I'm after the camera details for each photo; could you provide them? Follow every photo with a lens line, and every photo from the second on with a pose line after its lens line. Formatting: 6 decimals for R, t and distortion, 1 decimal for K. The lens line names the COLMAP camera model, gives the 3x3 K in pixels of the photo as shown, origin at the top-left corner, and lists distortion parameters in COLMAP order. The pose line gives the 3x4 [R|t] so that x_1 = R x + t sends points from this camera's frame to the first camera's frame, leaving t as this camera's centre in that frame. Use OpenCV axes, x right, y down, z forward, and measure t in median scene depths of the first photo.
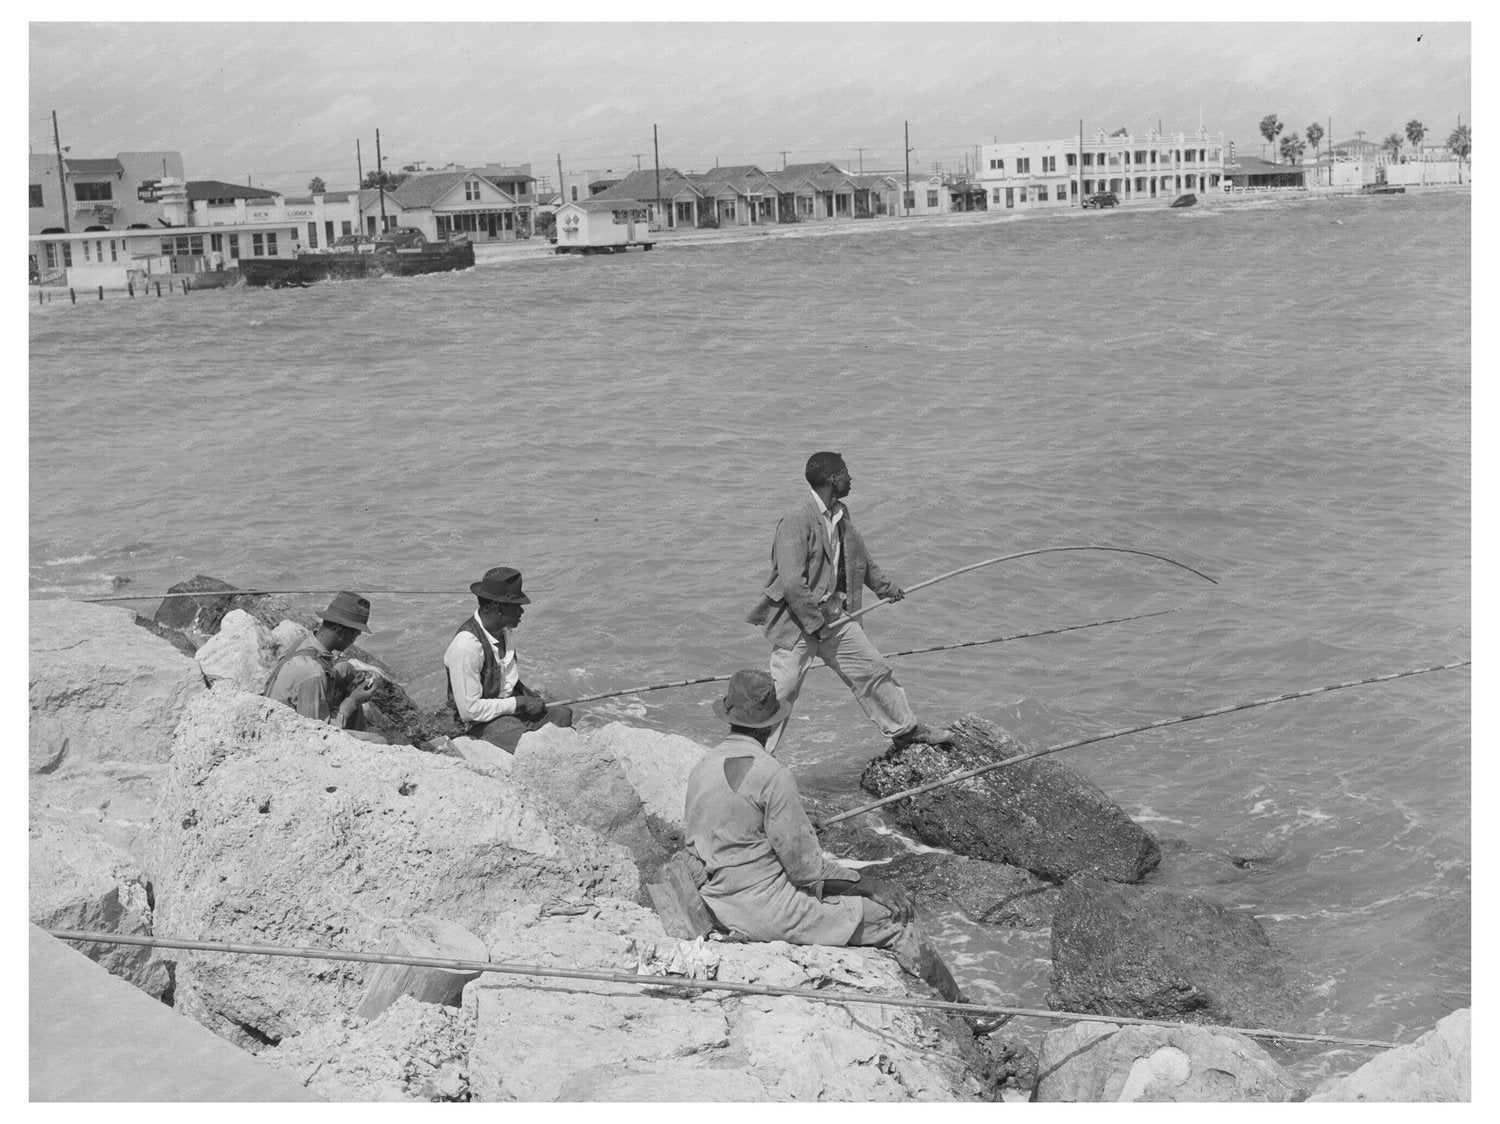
lens RADIAL K [[2347.8, 0, 750.0], [0, 2347.8, 562.0], [0, 0, 1]] dist [0.252763, -0.080436]
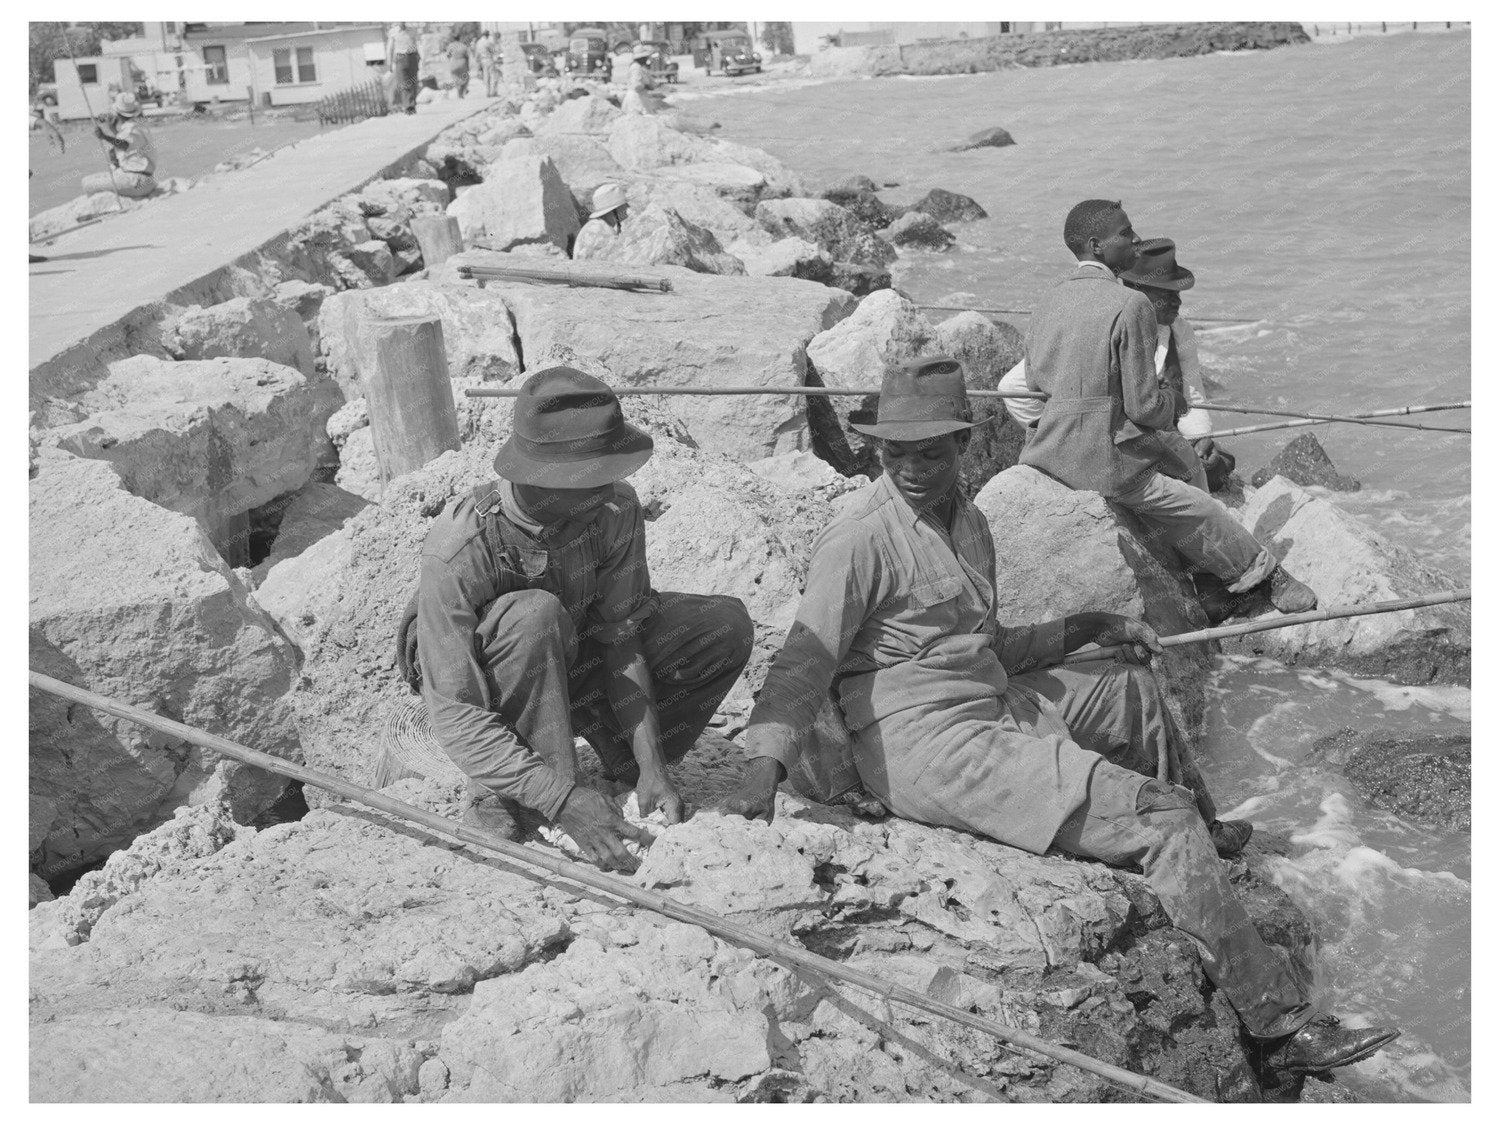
lens RADIAL K [[2347.8, 0, 750.0], [0, 2347.8, 562.5], [0, 0, 1]] dist [0.252763, -0.080436]
pose [[0.828745, 0.113319, -0.548033, 0.269920], [-0.059225, 0.991544, 0.115465, 0.033309], [0.556483, -0.063234, 0.828449, 0.485593]]
